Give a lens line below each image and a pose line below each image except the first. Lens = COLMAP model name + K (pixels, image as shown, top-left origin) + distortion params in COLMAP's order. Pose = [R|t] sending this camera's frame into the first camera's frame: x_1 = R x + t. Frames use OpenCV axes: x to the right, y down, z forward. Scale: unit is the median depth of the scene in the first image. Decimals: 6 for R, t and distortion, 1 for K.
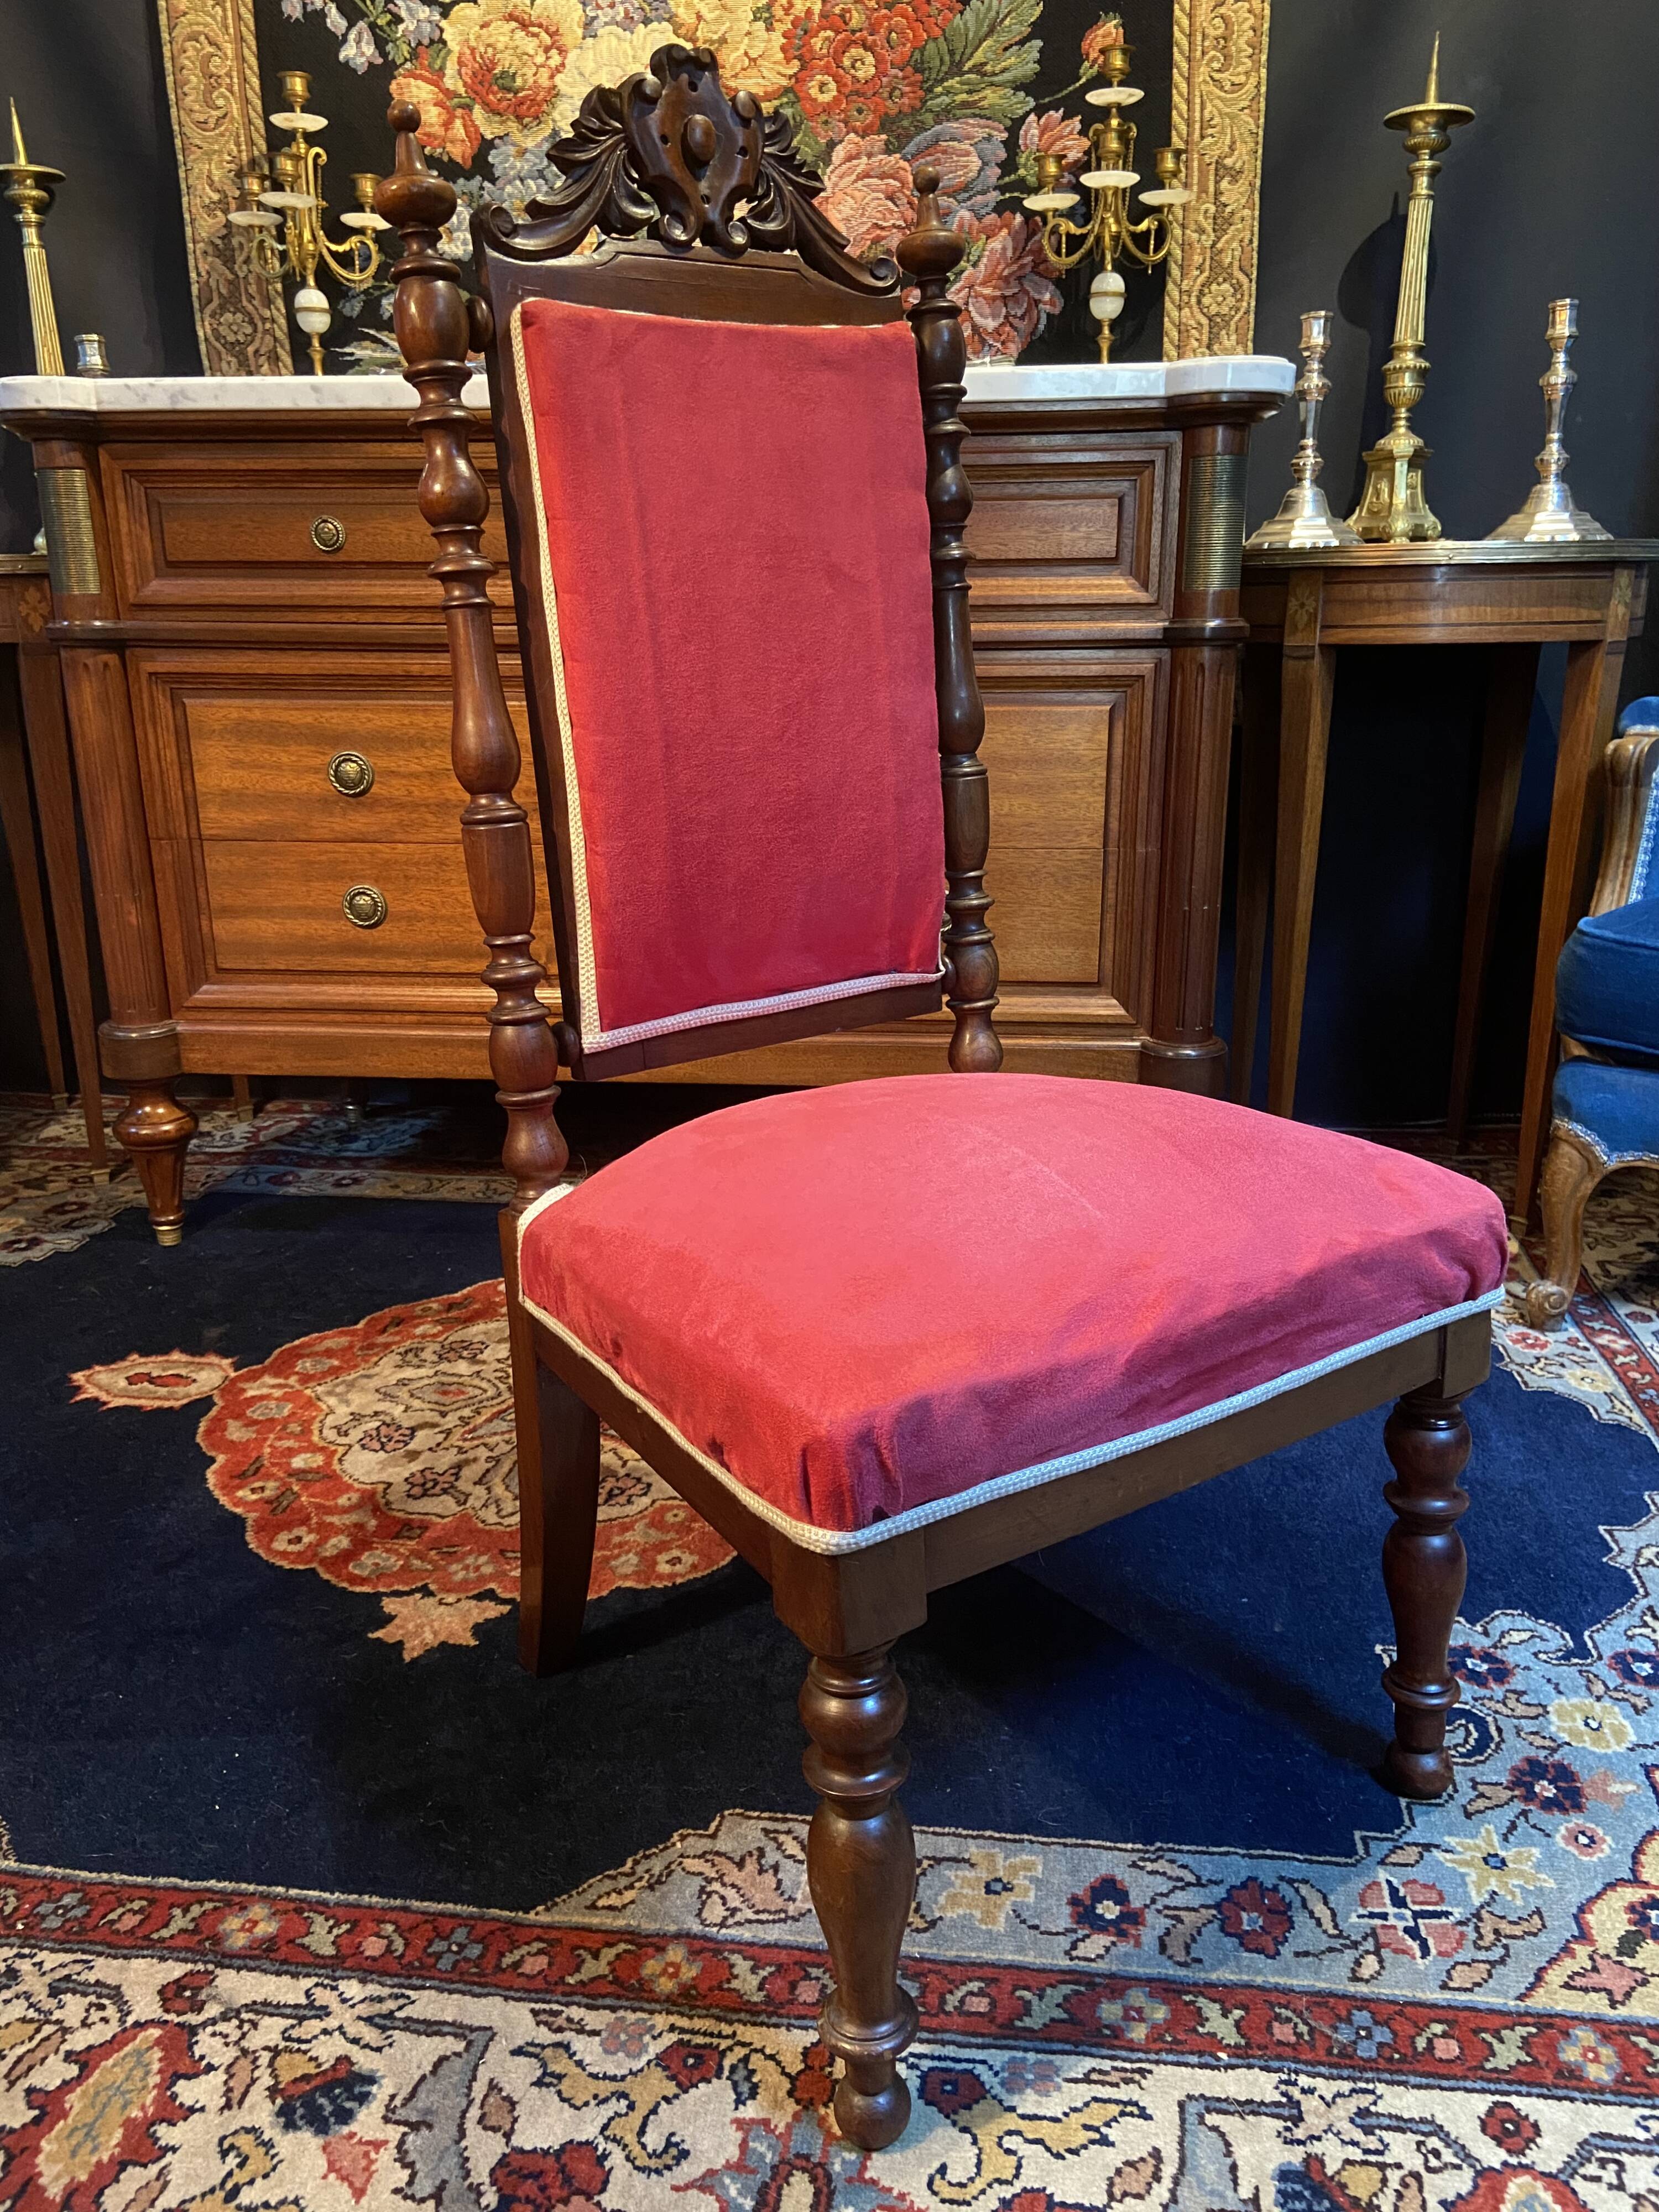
lens RADIAL K [[1697.2, 0, 832.3], [0, 1697.2, 1096.6], [0, 0, 1]] dist [0.122364, -0.164317]
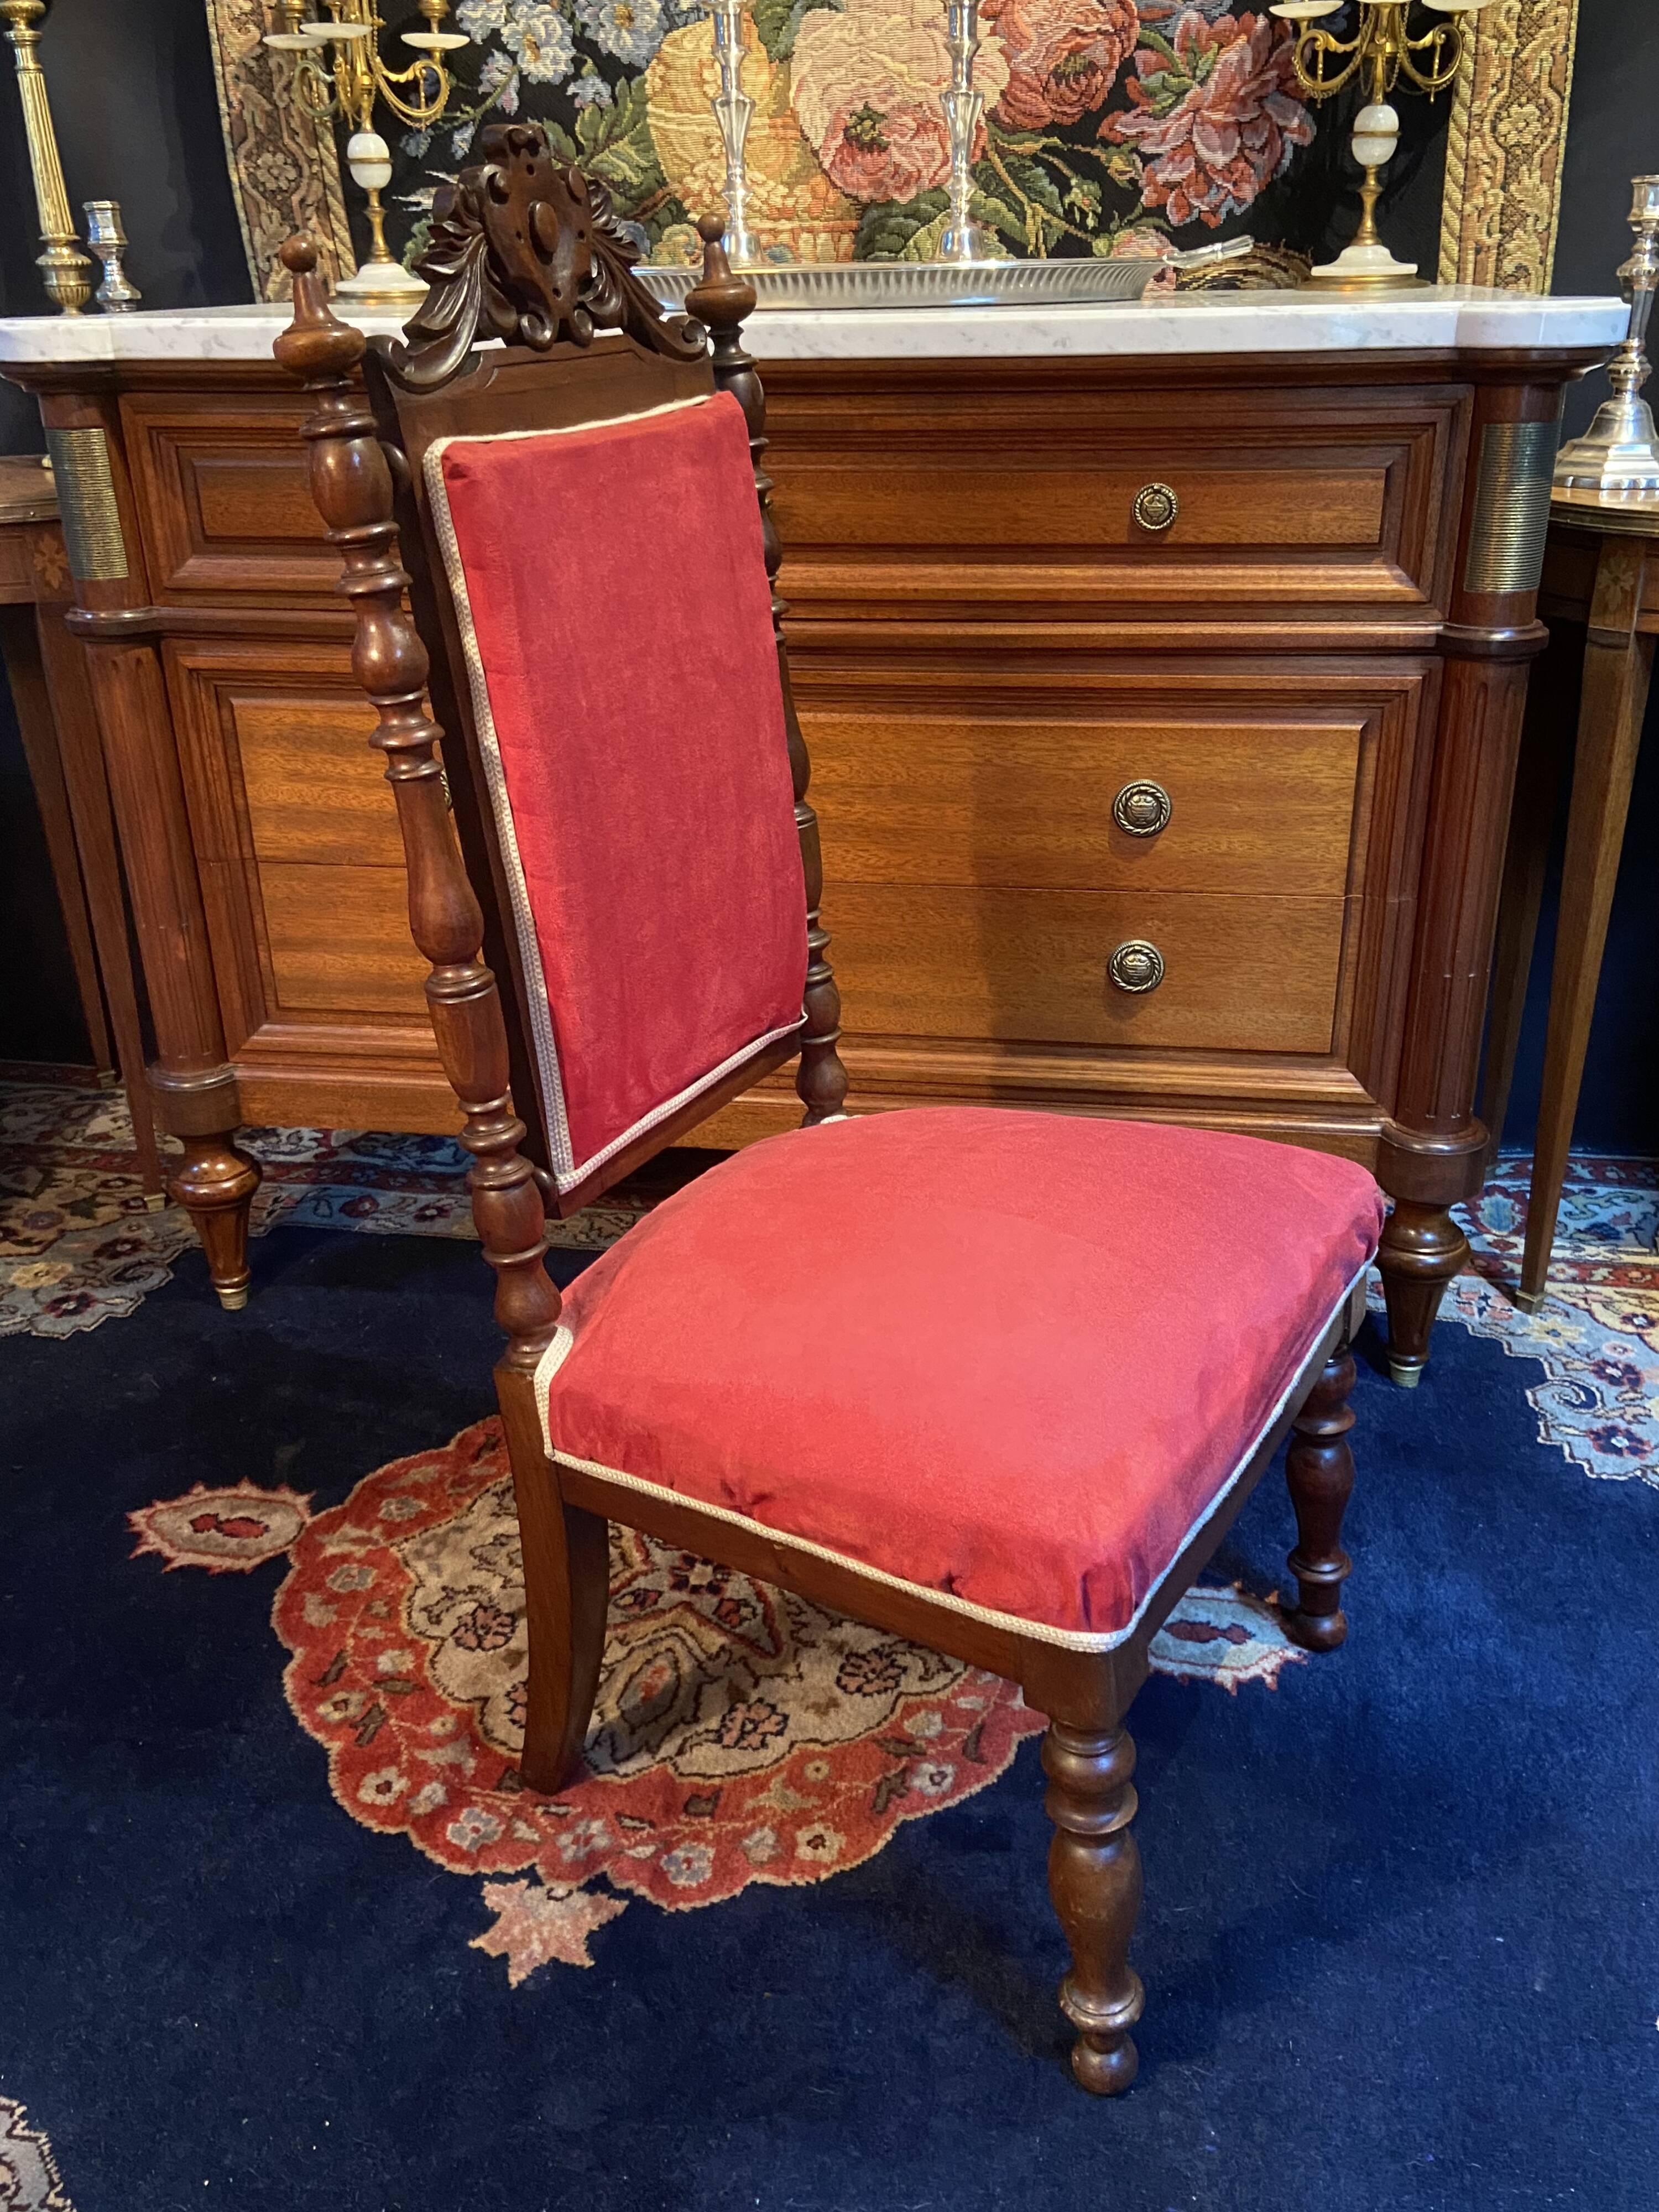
lens RADIAL K [[1944.3, 0, 837.4], [0, 1944.3, 1104.8], [0, 0, 1]] dist [0.122490, -0.167331]
pose [[0.997623, 0.016686, -0.066852, -0.016208], [-0.007846, 0.991435, 0.130368, -0.162439], [0.068455, -0.129534, 0.989209, 0.053132]]
